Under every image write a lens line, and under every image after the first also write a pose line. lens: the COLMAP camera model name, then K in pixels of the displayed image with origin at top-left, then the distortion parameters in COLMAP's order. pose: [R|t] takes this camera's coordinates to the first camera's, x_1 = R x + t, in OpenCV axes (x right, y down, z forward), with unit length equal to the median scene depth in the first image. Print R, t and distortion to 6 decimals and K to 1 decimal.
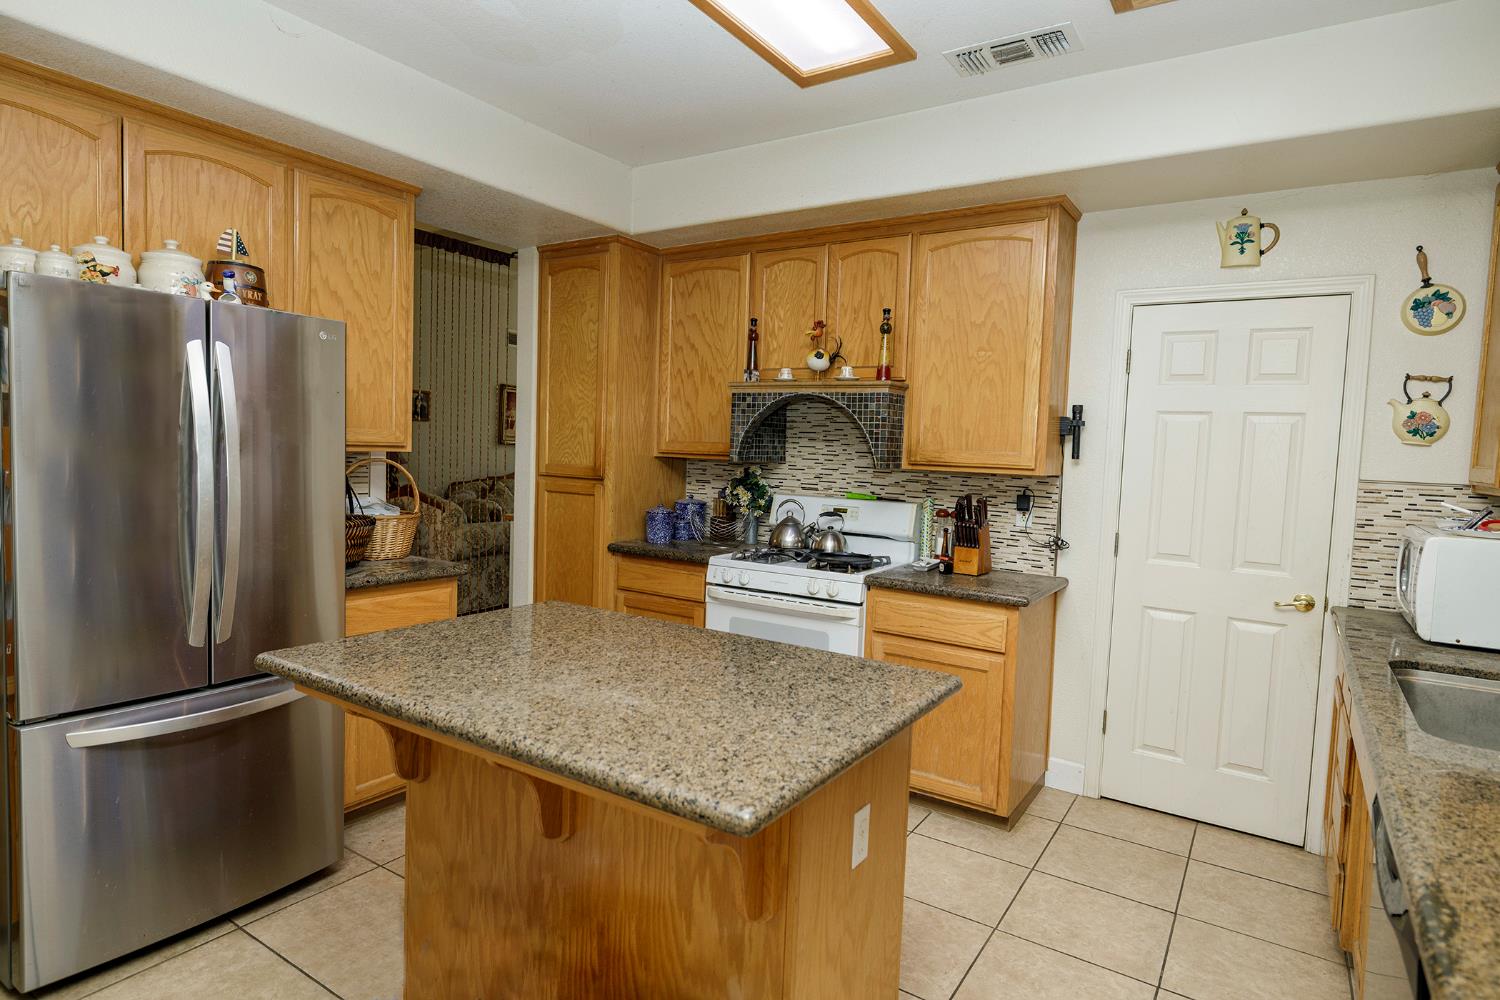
lens RADIAL K [[827.1, 0, 739.7], [0, 827.1, 495.5], [0, 0, 1]] dist [0.001369, -0.000297]
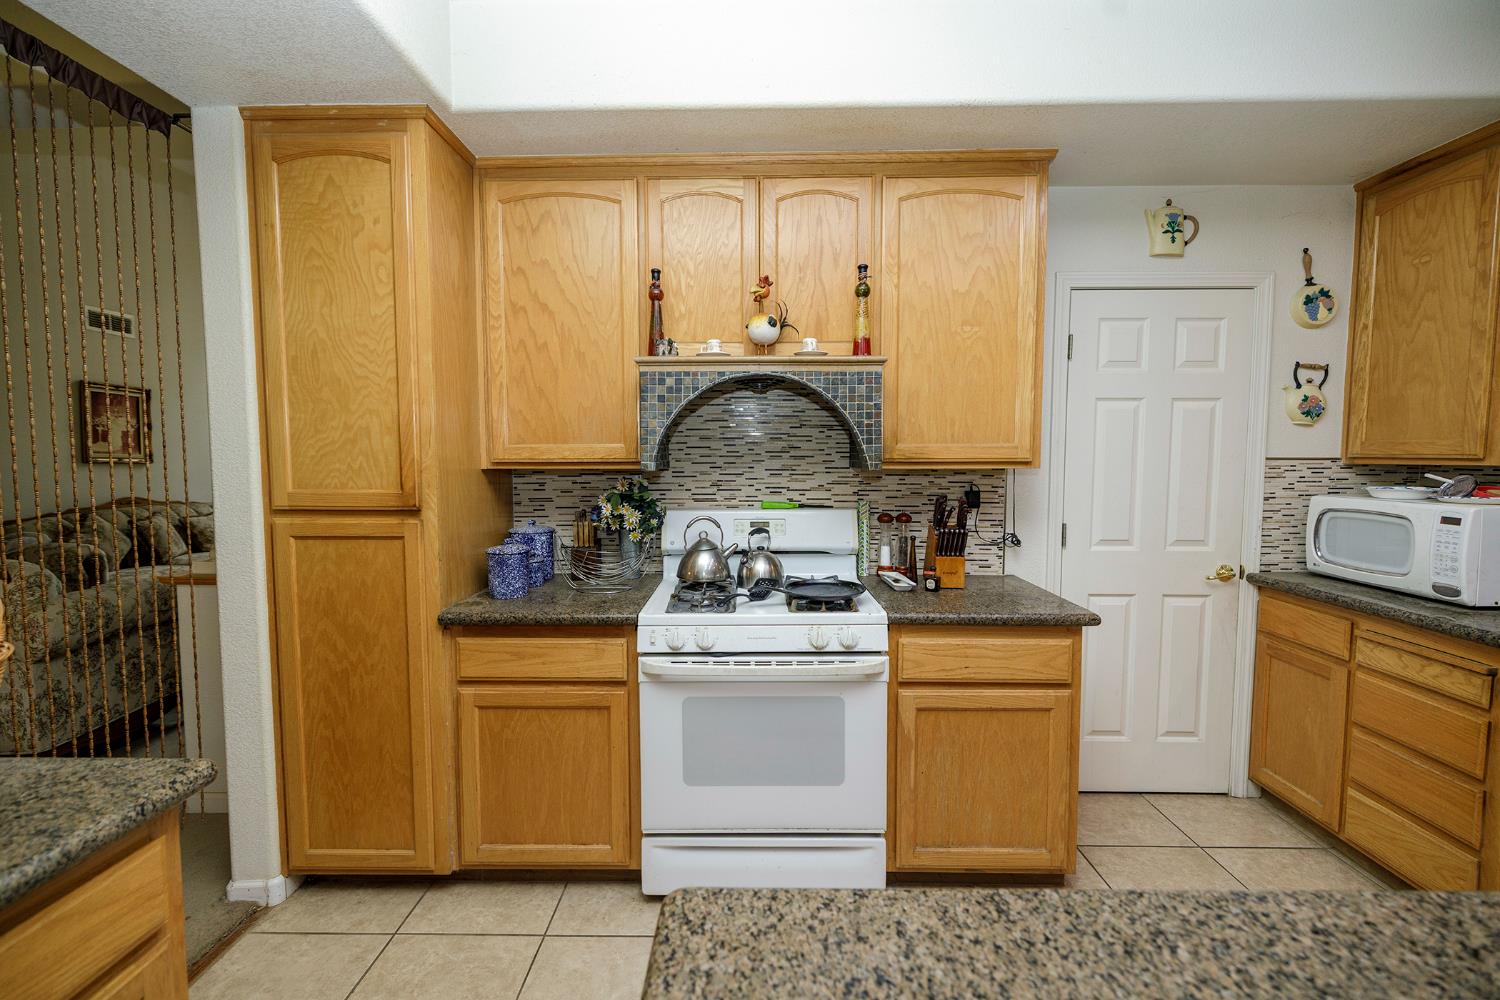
lens RADIAL K [[625.3, 0, 745.2], [0, 625.3, 491.8], [0, 0, 1]] dist [0.001526, -0.000120]
pose [[0.842778, -0.069673, 0.533733, -0.244676], [0.066007, 0.997481, 0.025984, -0.034729], [-0.534199, 0.013332, 0.845254, 0.562116]]
